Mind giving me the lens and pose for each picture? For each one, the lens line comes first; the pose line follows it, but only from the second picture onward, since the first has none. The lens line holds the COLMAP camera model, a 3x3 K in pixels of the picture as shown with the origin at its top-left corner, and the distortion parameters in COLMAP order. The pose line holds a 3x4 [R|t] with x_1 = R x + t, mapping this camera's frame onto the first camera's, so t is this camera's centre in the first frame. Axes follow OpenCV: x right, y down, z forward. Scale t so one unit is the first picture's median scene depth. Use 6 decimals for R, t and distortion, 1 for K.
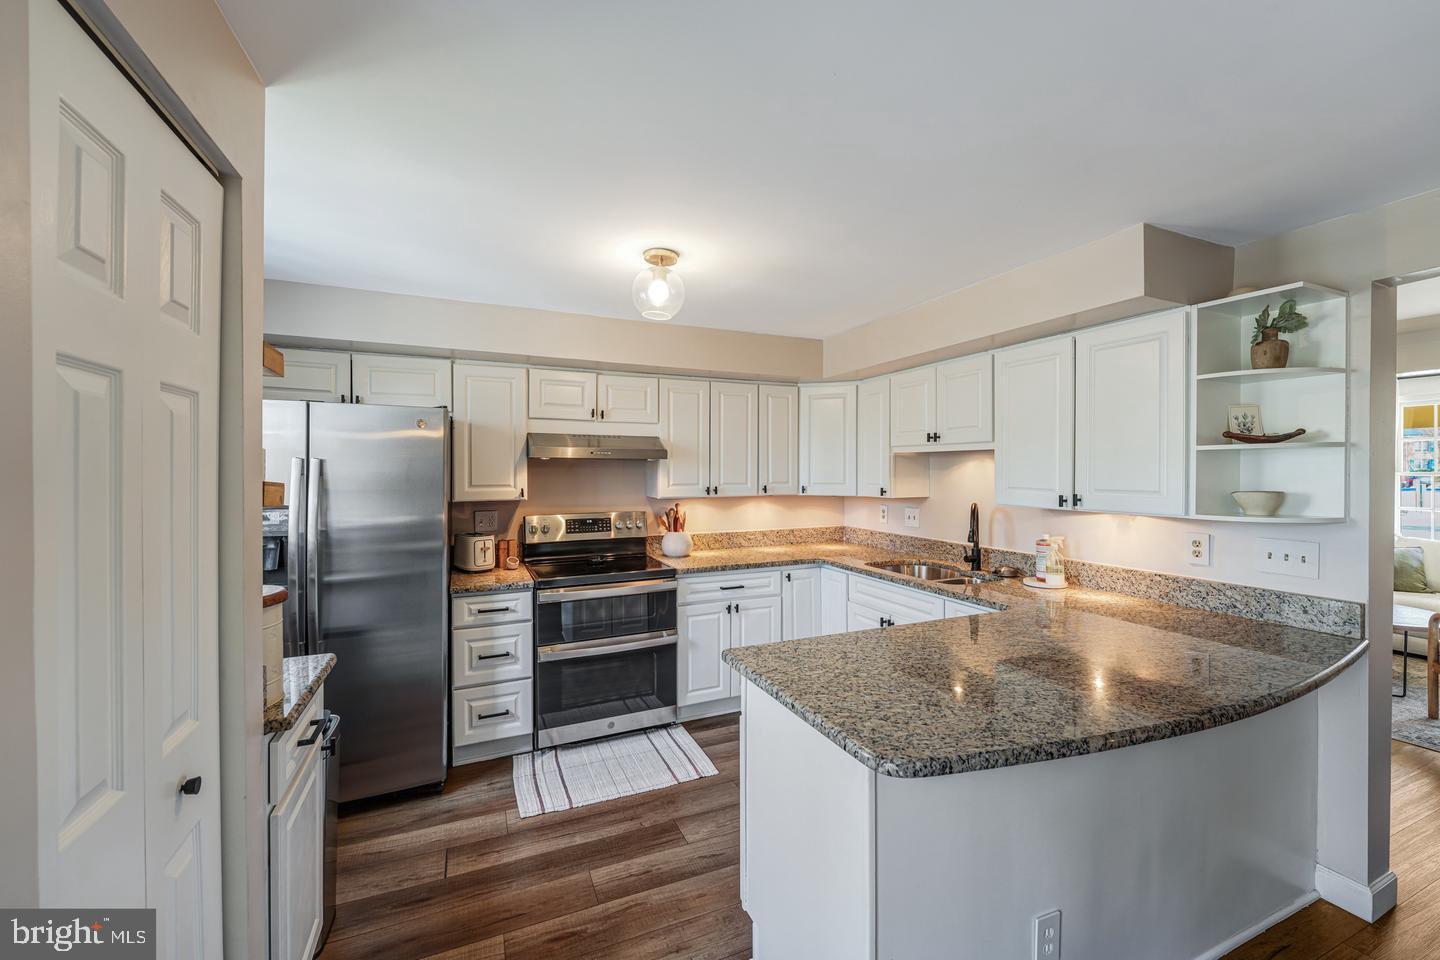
lens RADIAL K [[582.9, 0, 727.5], [0, 582.9, 473.0], [0, 0, 1]] dist [-0.000679, 0.000419]
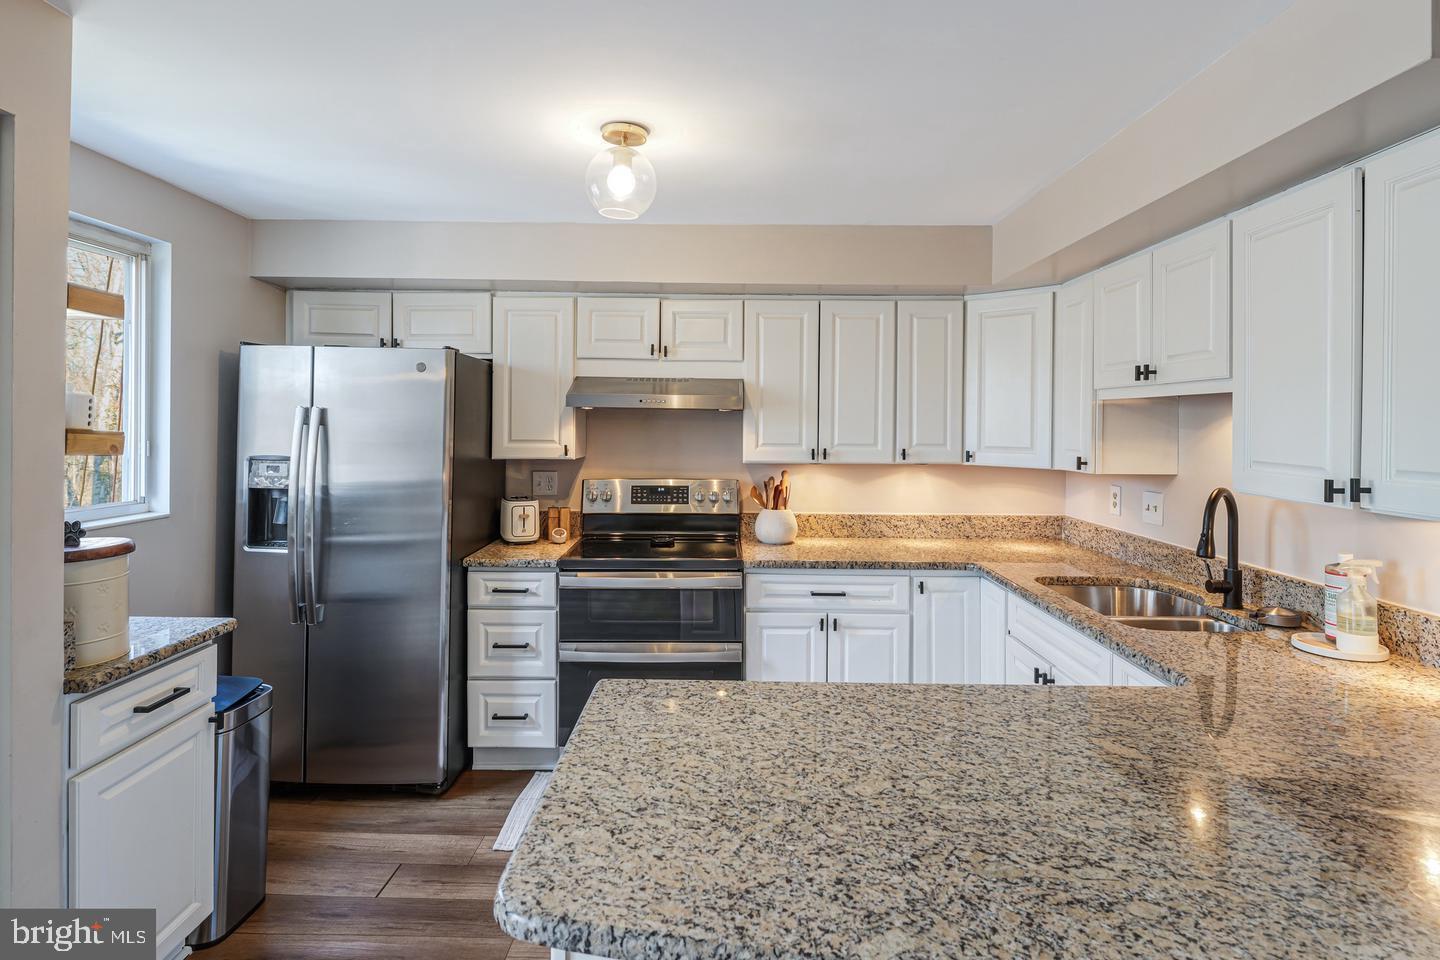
lens RADIAL K [[754.7, 0, 713.4], [0, 754.7, 425.4], [0, 0, 1]] dist [-0.000159, 0.000013]
pose [[0.907434, 0.010459, -0.420064, 0.310532], [-0.012698, 0.999916, -0.002536, -0.001043], [0.420002, 0.007635, 0.907491, 0.145504]]
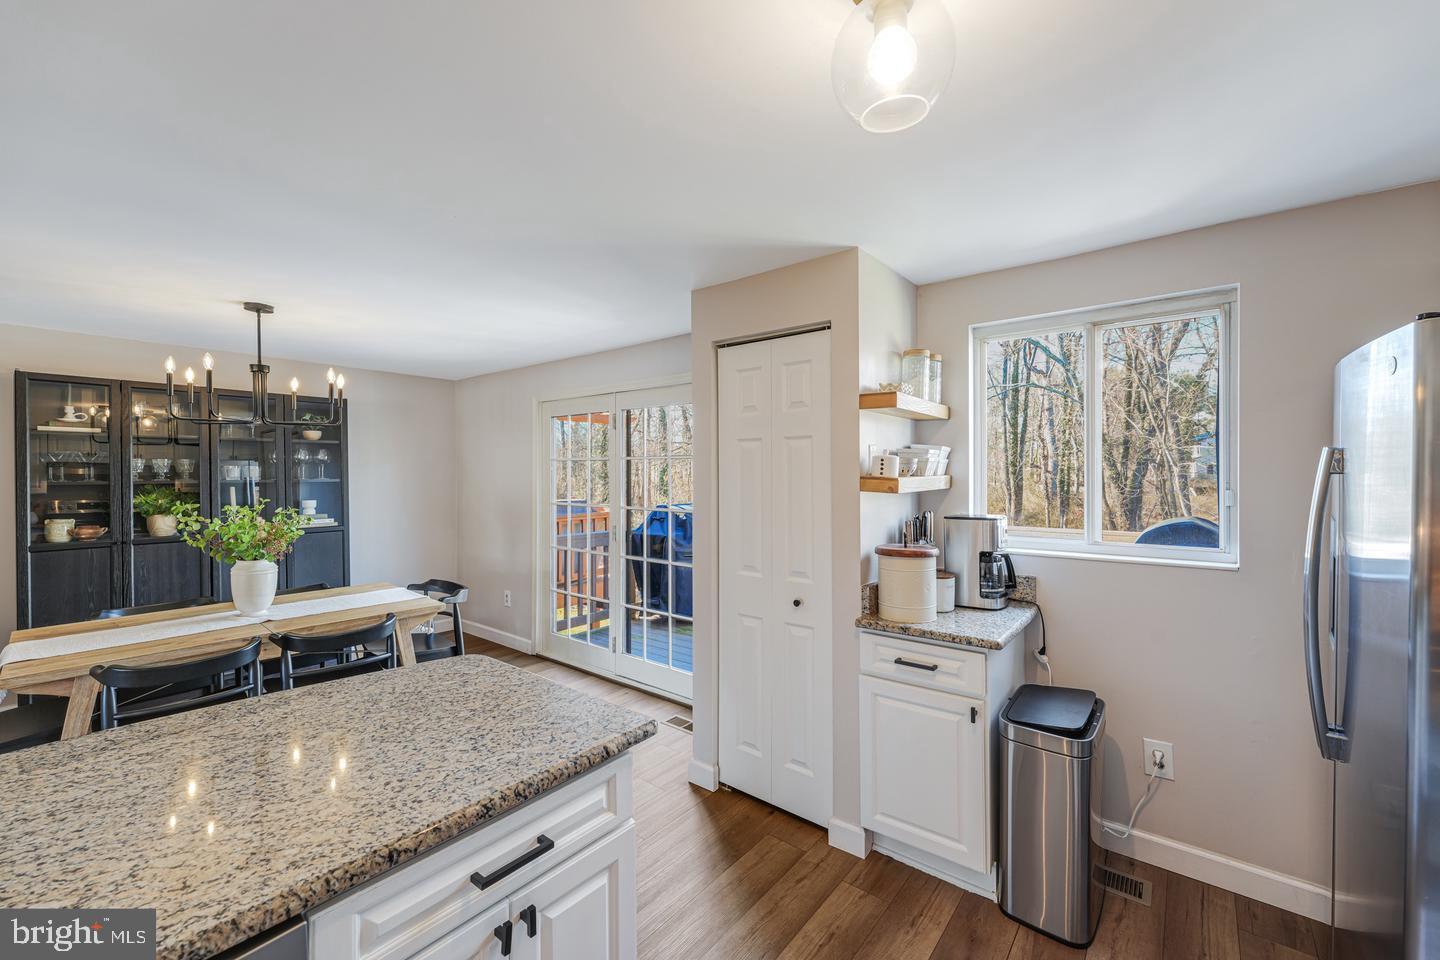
lens RADIAL K [[582.9, 0, 722.4], [0, 582.9, 475.6], [0, 0, 1]] dist [-0.000679, 0.000419]
pose [[-0.890037, 0.006437, -0.455843, 0.154338], [0.003091, 0.999963, 0.008085, -0.001616], [0.455878, 0.005787, -0.890024, 1.052088]]
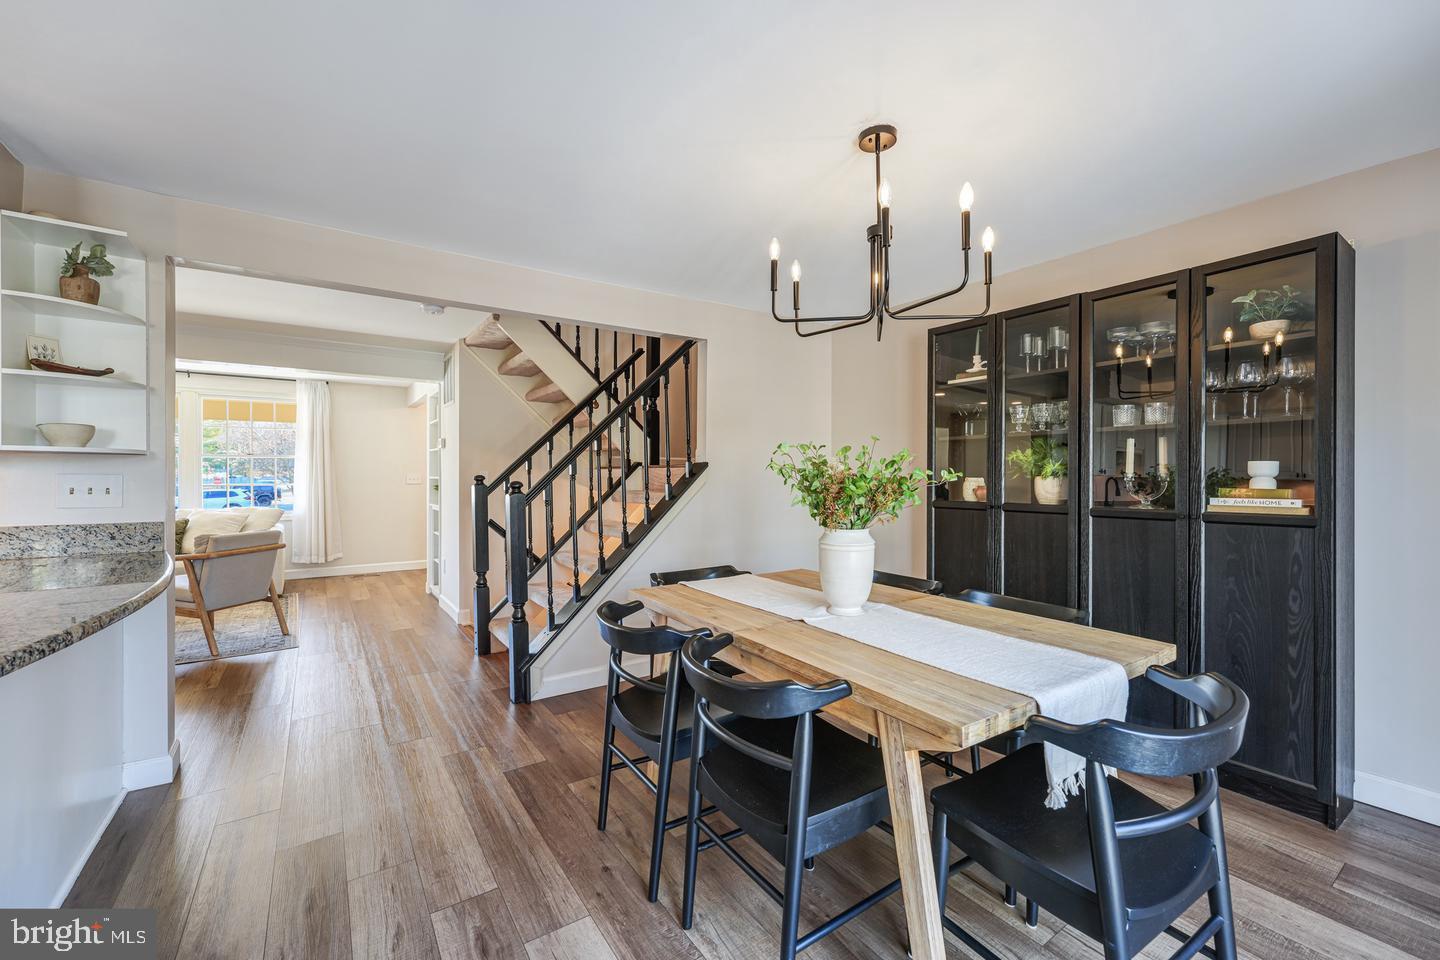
lens RADIAL K [[582.9, 0, 724.0], [0, 582.9, 467.0], [0, 0, 1]] dist [-0.000679, 0.000419]
pose [[-0.183338, 0.011614, 0.982981, -0.200173], [0.000796, 0.999932, -0.011666, 0.086637], [-0.983050, -0.001356, -0.183335, 0.061792]]
